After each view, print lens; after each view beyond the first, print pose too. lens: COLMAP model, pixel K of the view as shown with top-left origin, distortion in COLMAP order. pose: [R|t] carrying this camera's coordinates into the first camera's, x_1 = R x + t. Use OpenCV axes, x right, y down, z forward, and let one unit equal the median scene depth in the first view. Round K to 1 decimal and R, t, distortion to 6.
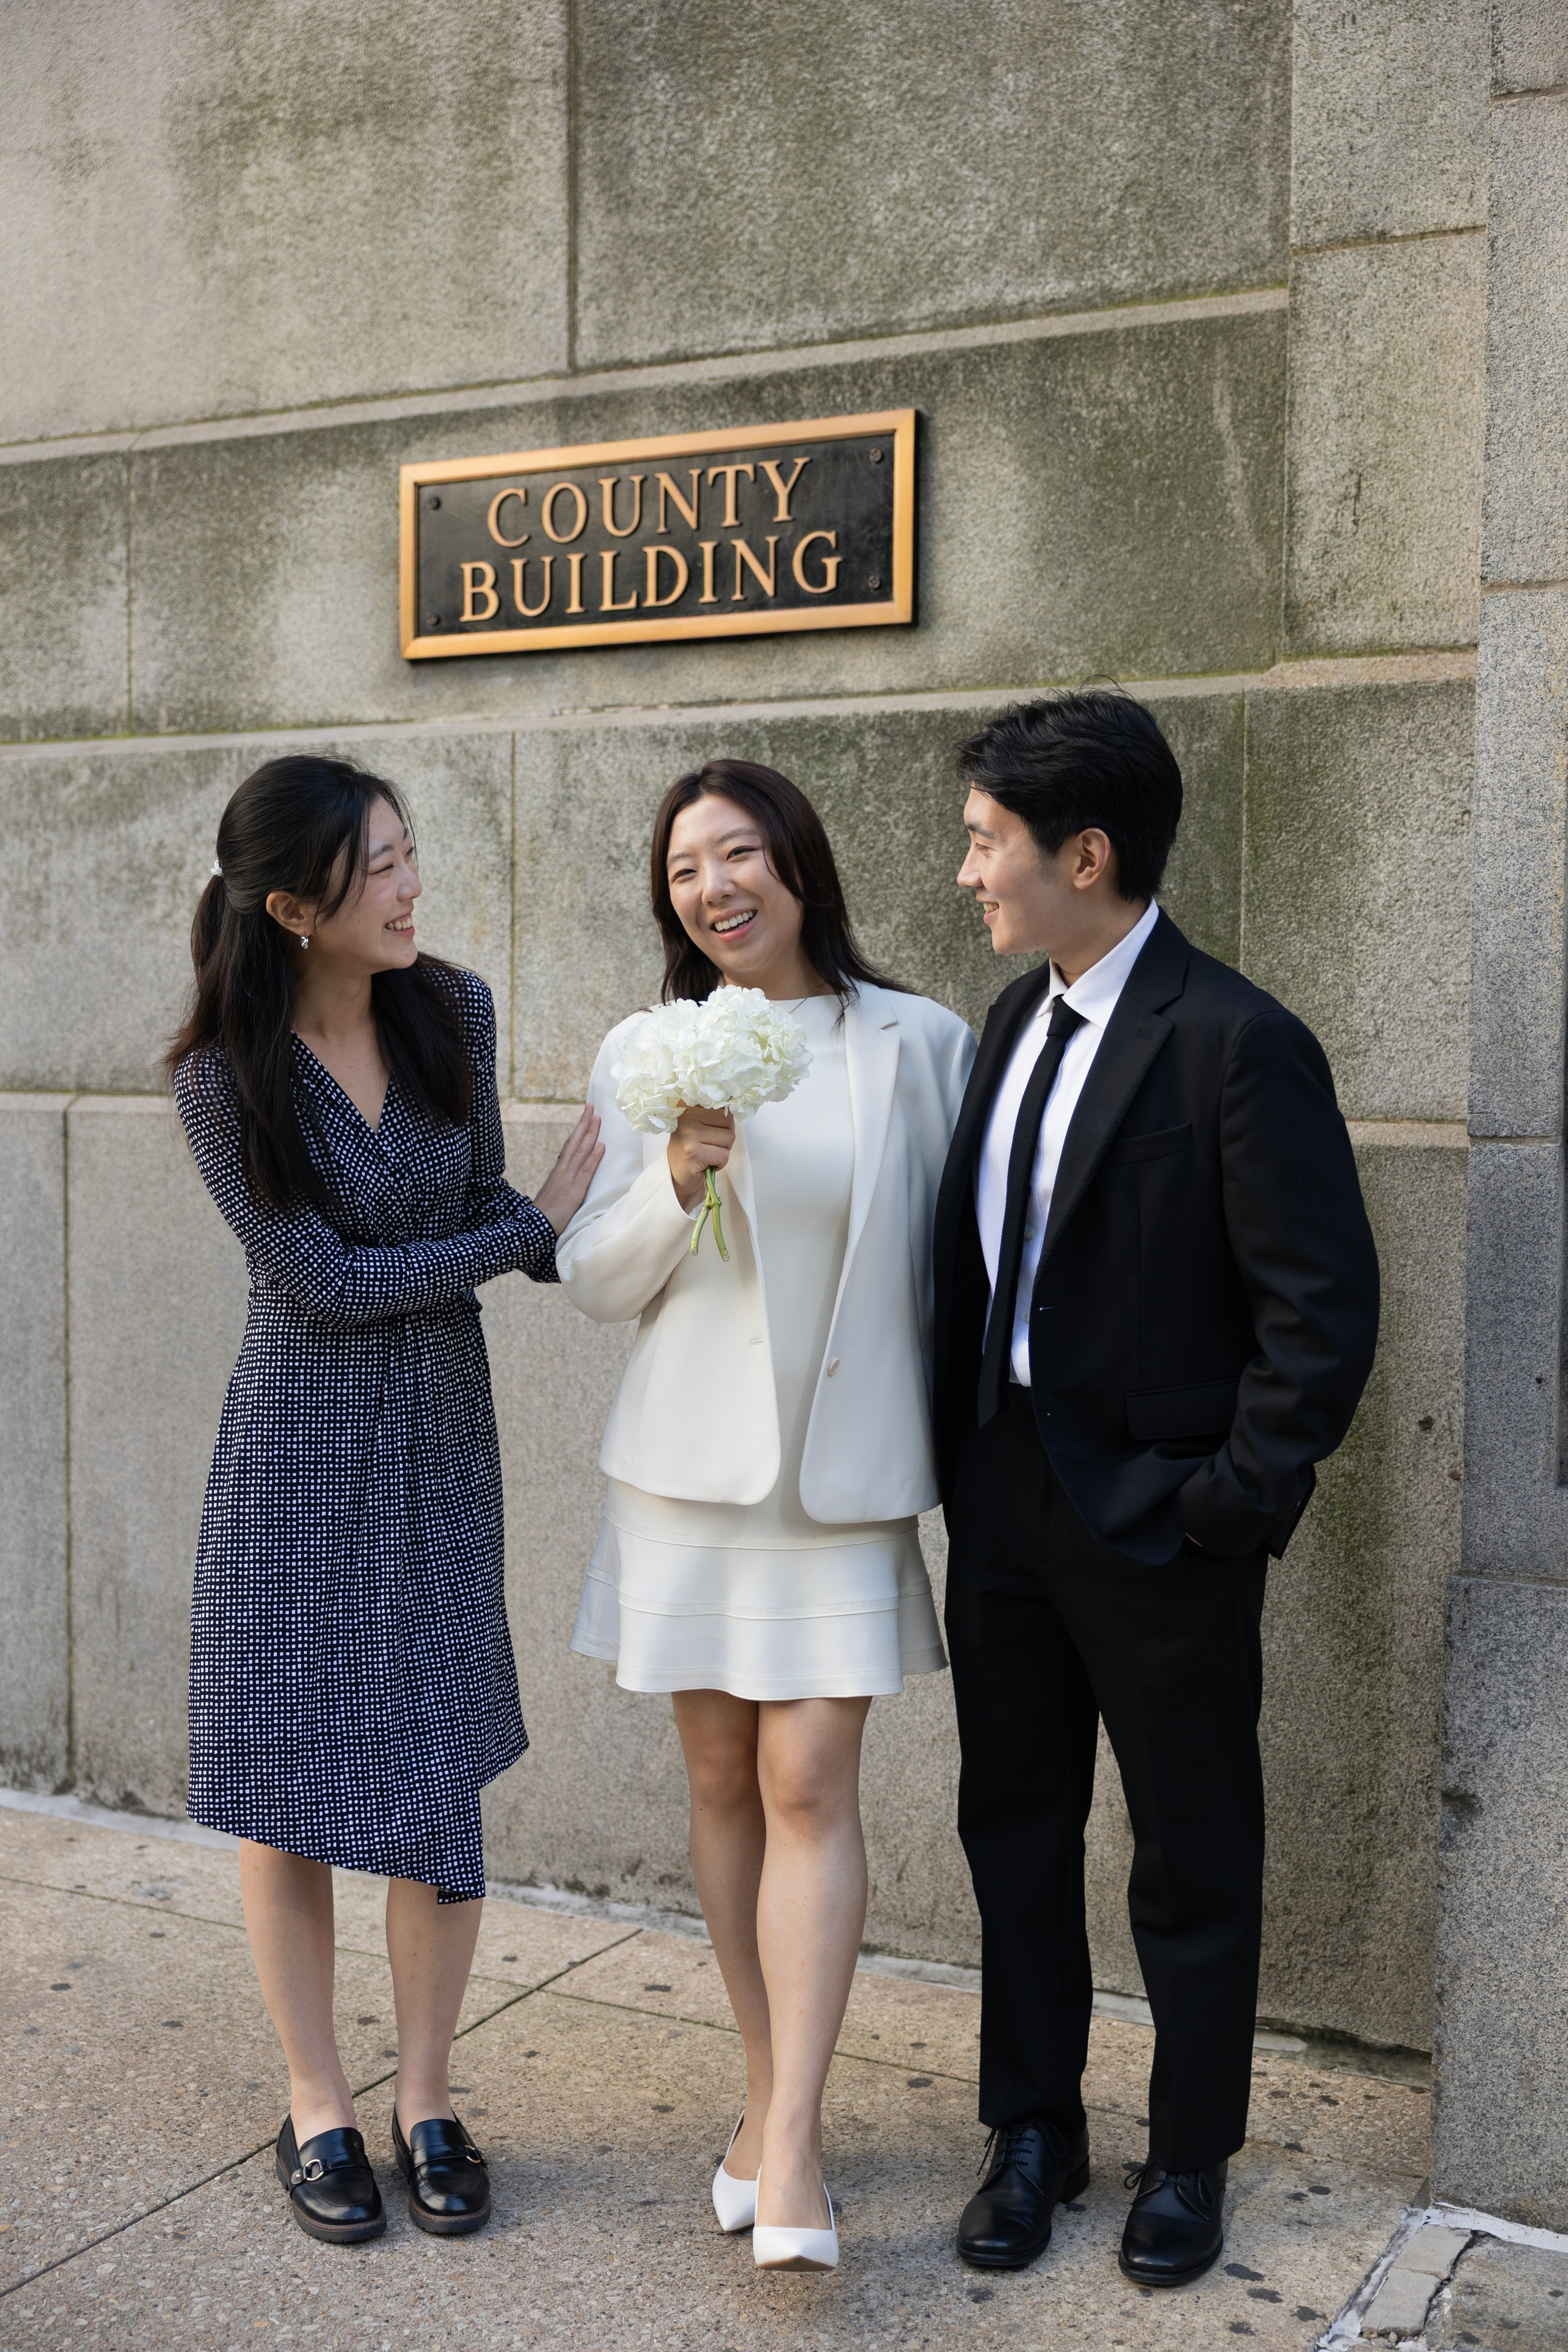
lens RADIAL K [[2745.8, 0, 777.3], [0, 2745.8, 1181.7], [0, 0, 1]] dist [0.017752, 0.000000]
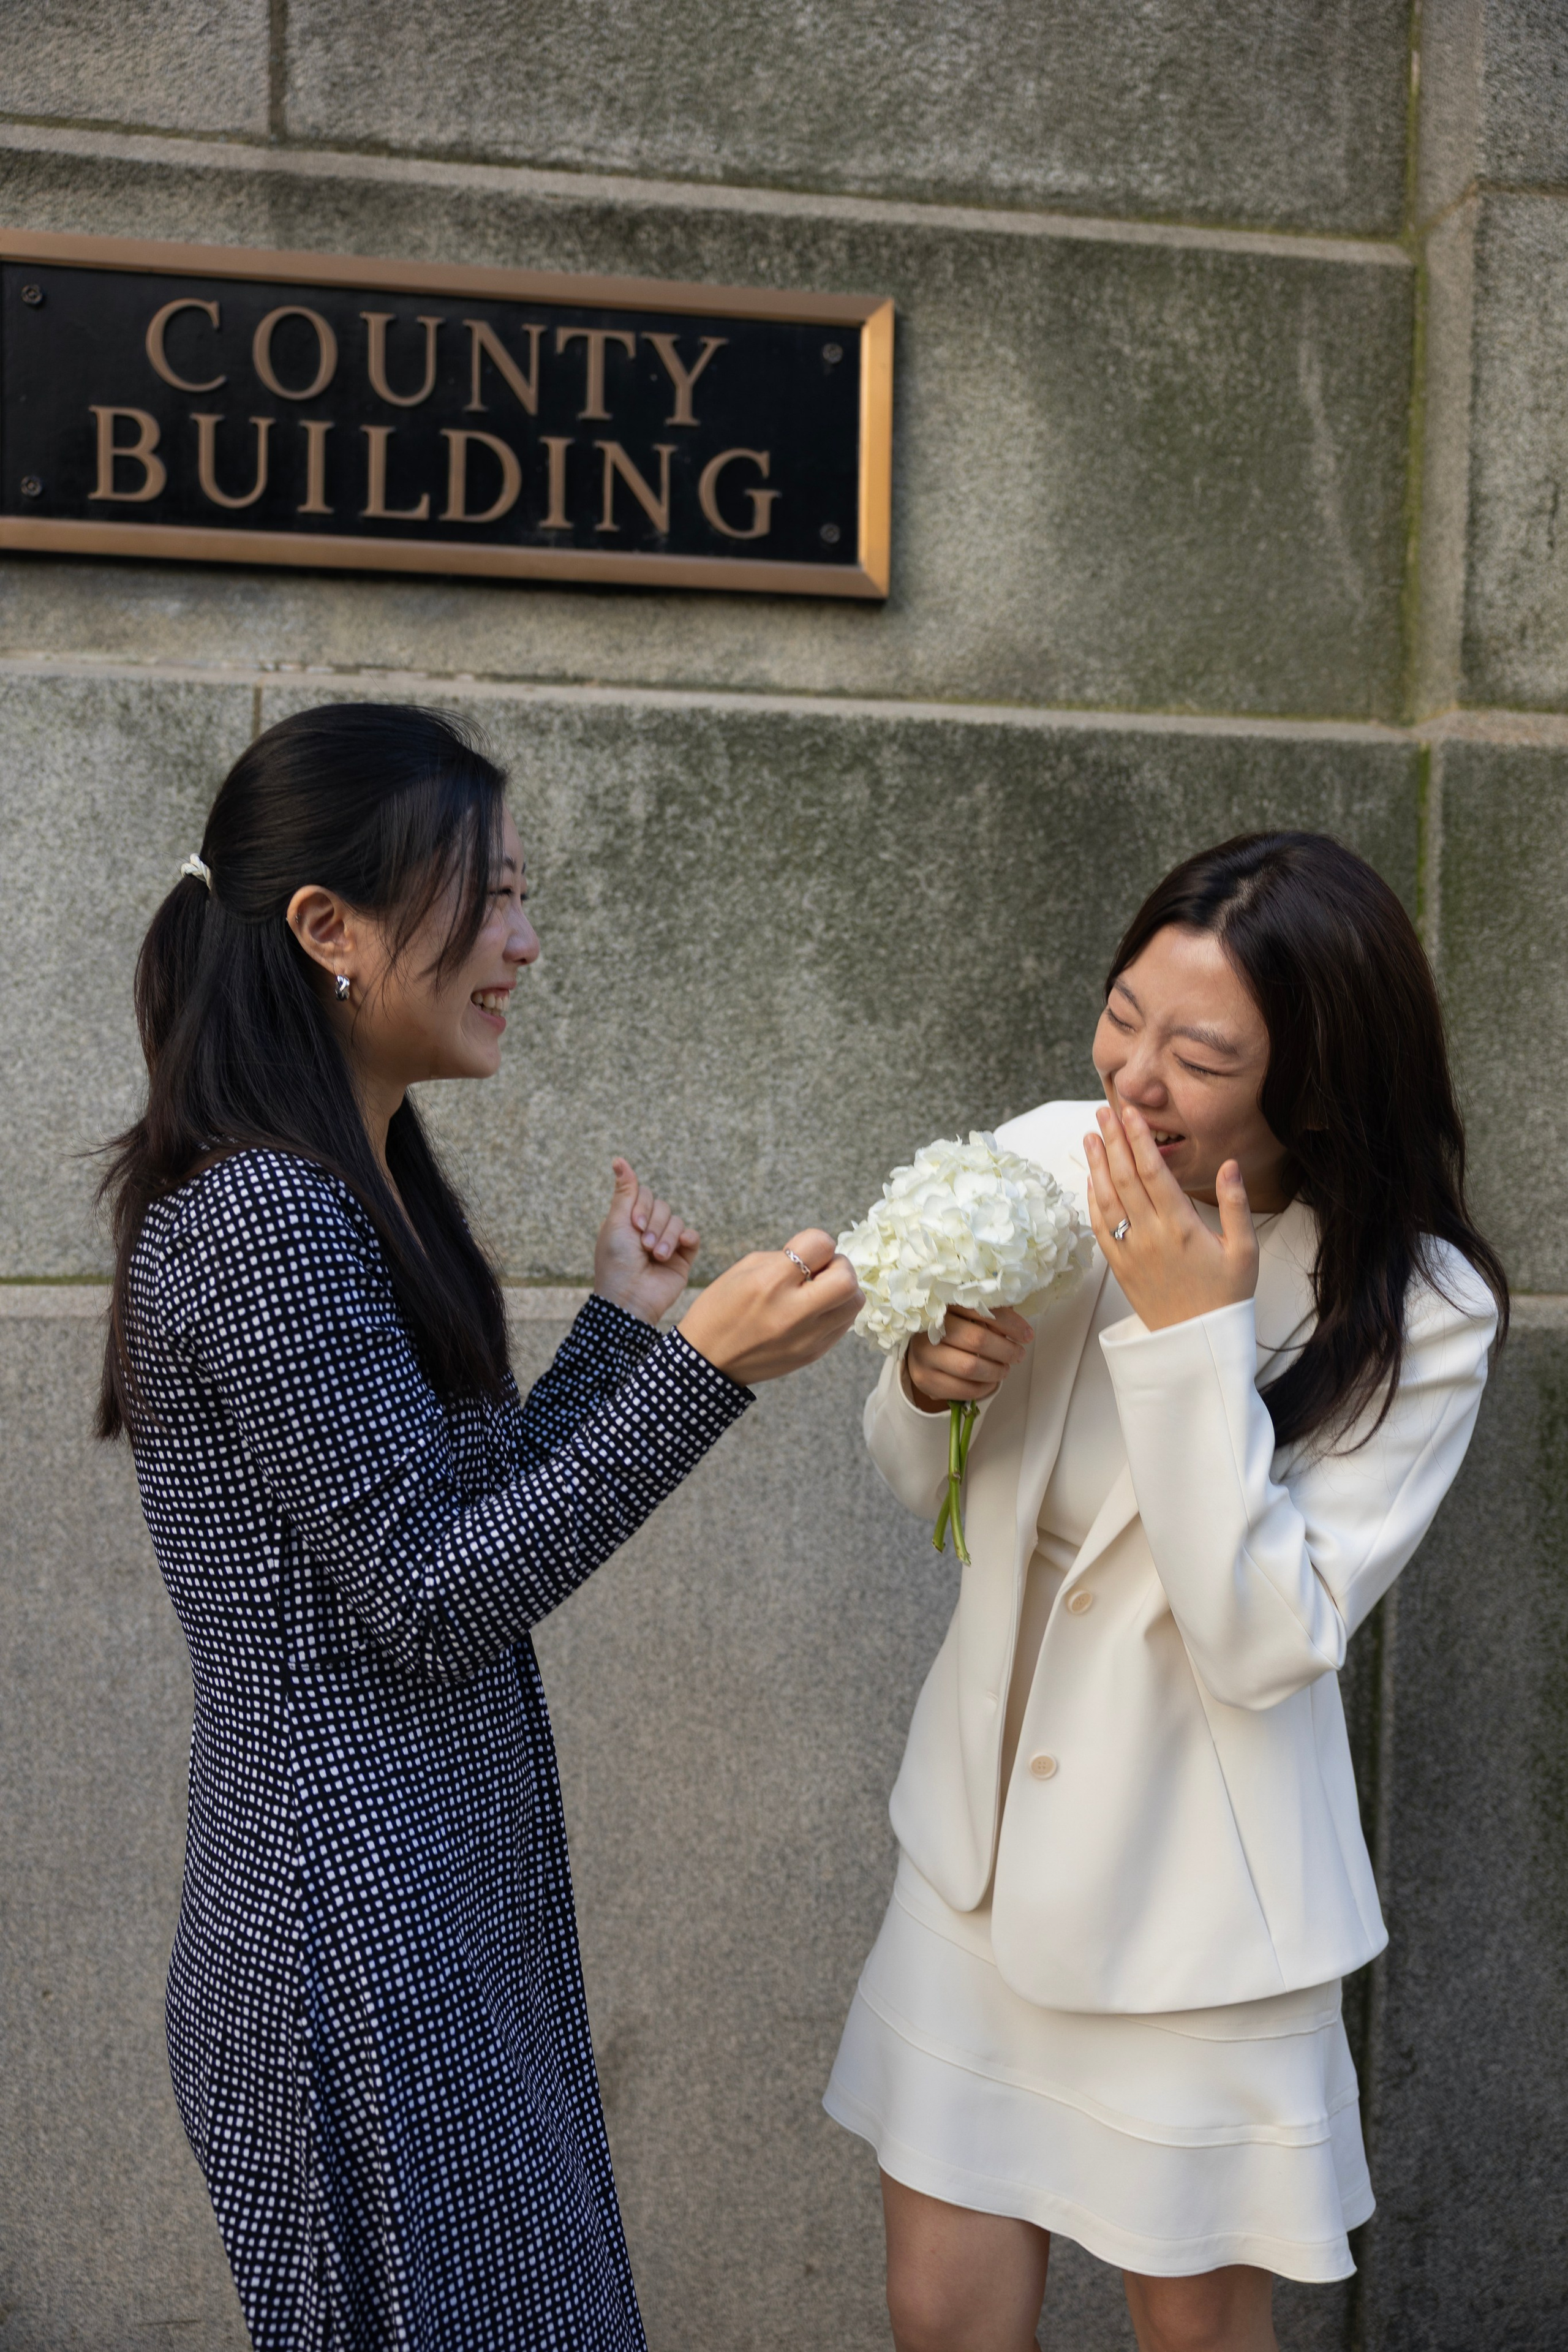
lens RADIAL K [[2106.6, 0, 788.0], [0, 2106.6, 1182.4], [0, 0, 1]] dist [0.000247, 0.020069]
pose [[0.799840, -0.017047, 0.599971, -0.294121], [0.017233, 0.999837, 0.005435, -0.054120], [-0.599965, 0.005992, 0.800004, 0.564049]]
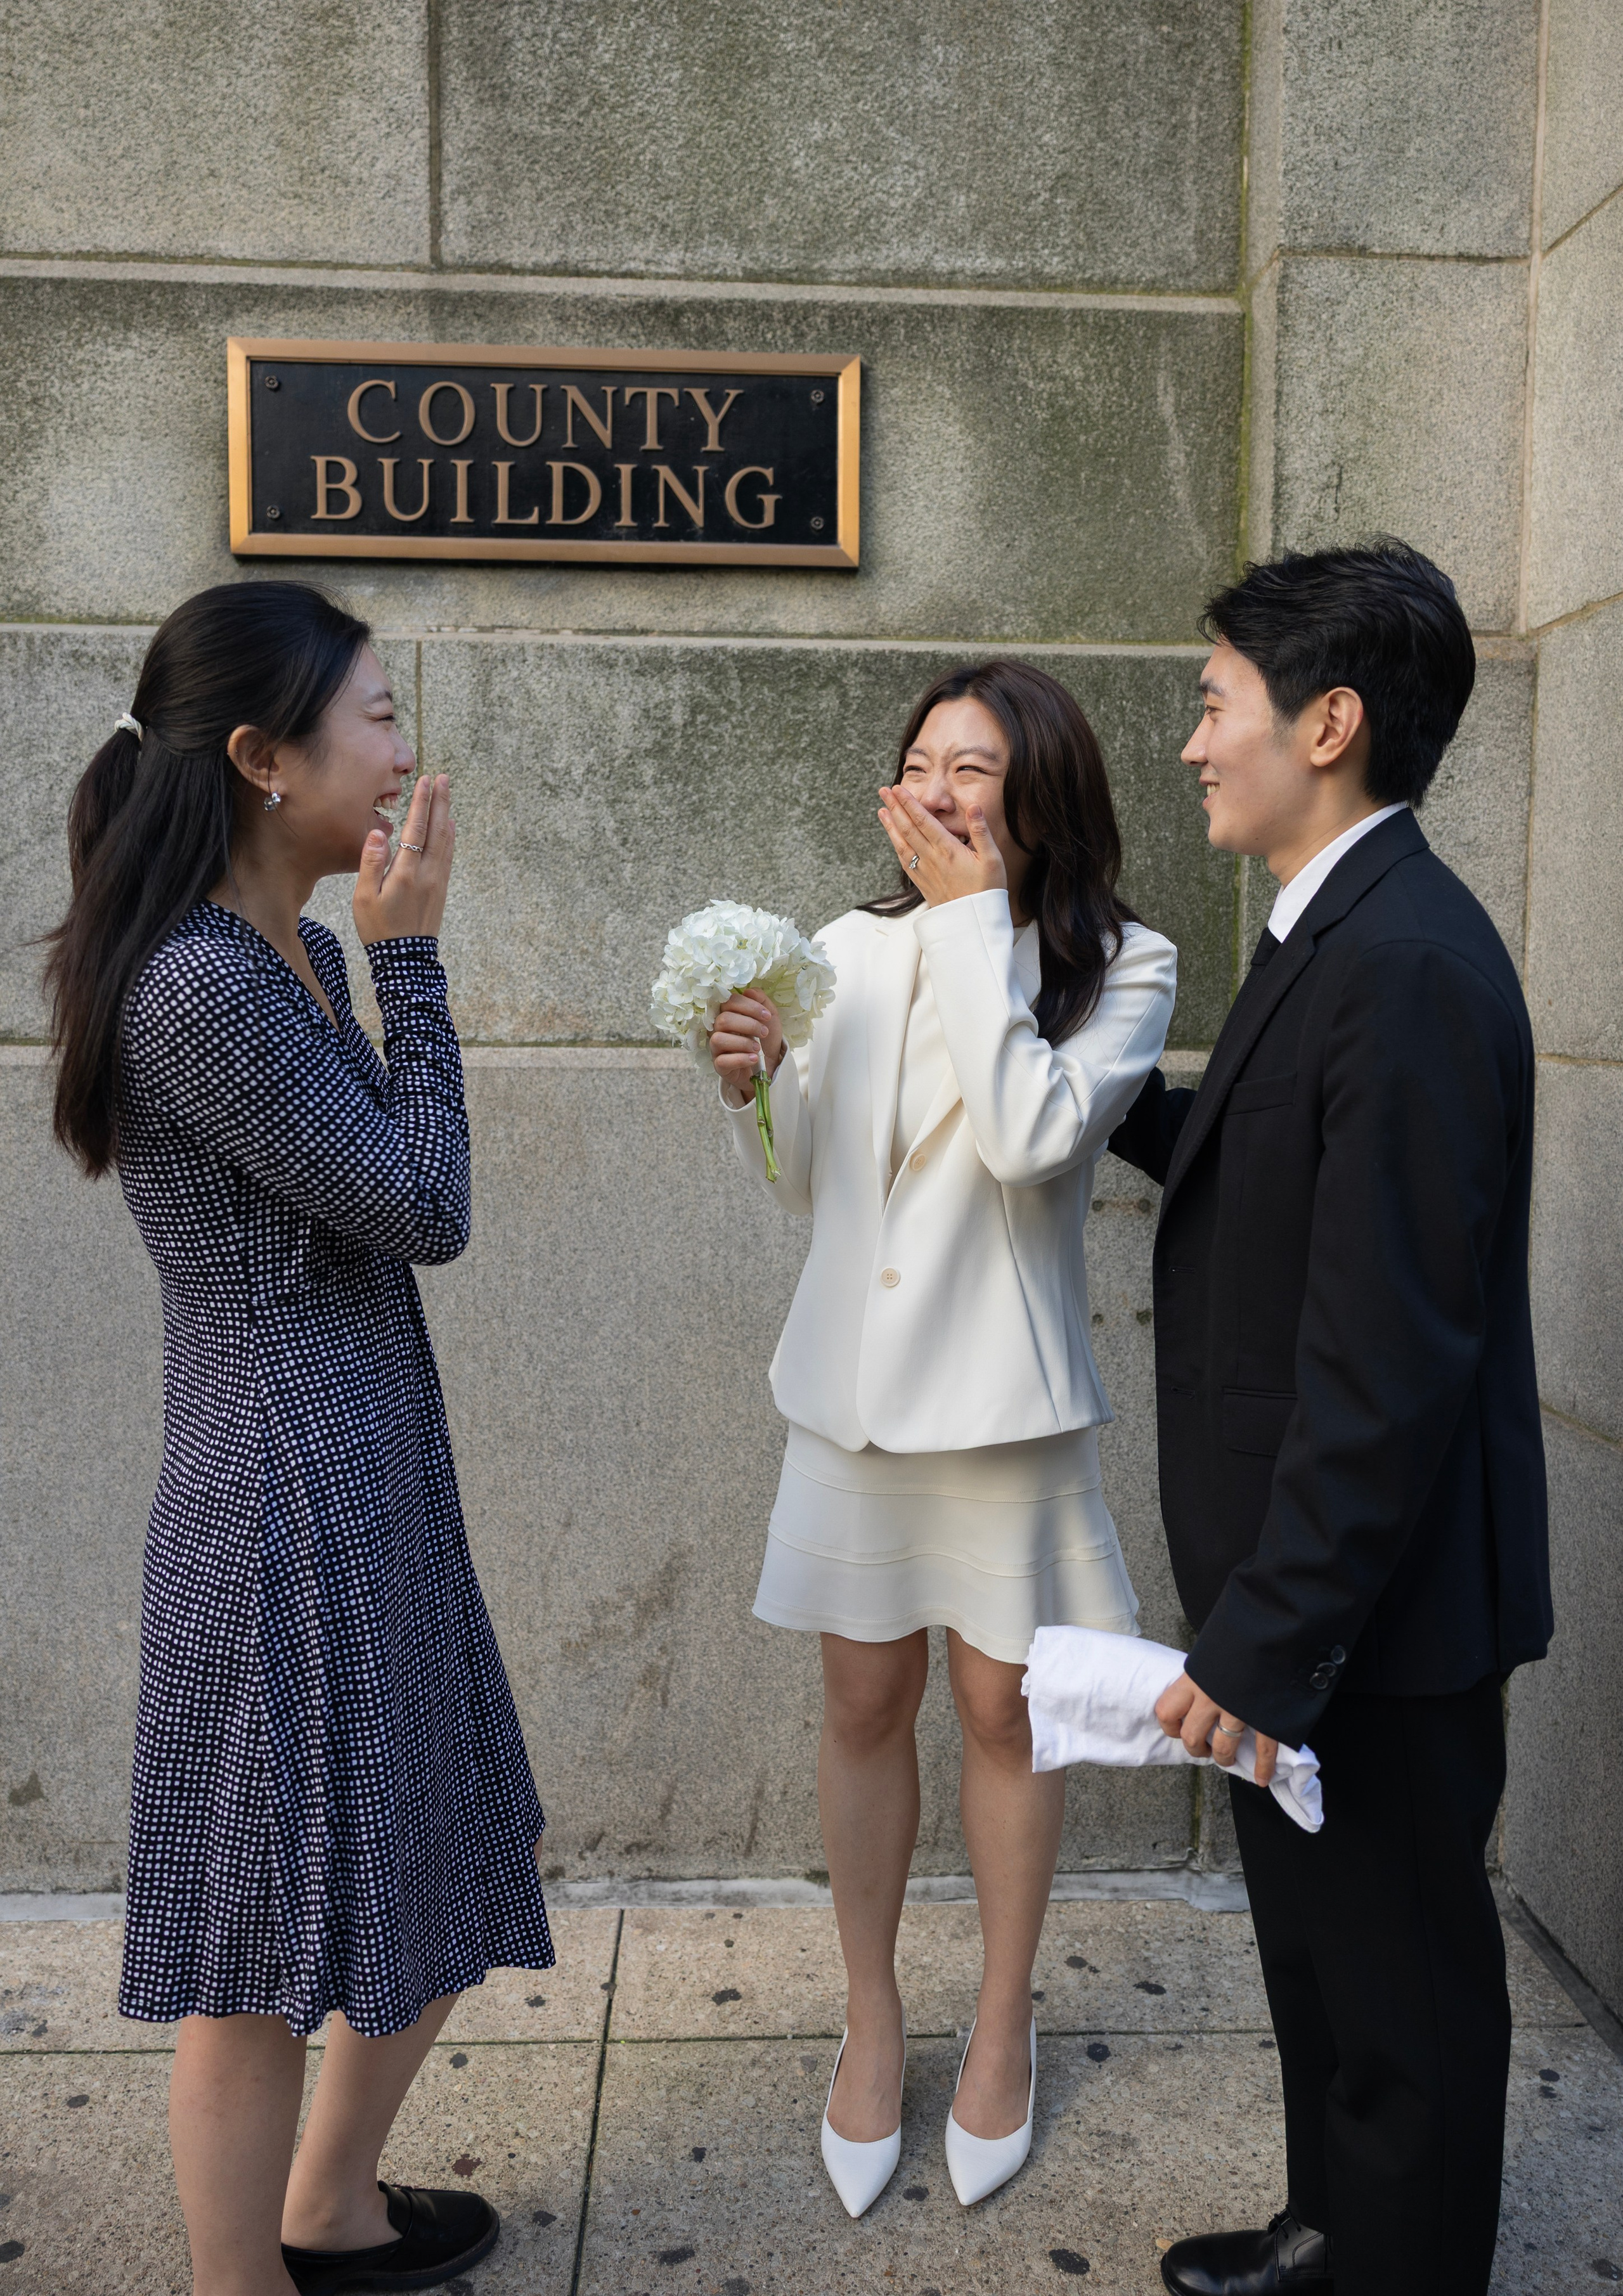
lens RADIAL K [[1635.6, 0, 813.3], [0, 1635.6, 1083.7], [0, 0, 1]] dist [0.006920, 0.005400]
pose [[0.855280, -0.030859, 0.517247, -0.276949], [0.025498, 0.999522, 0.017469, -0.023057], [-0.517539, -0.001752, 0.855658, 0.477308]]
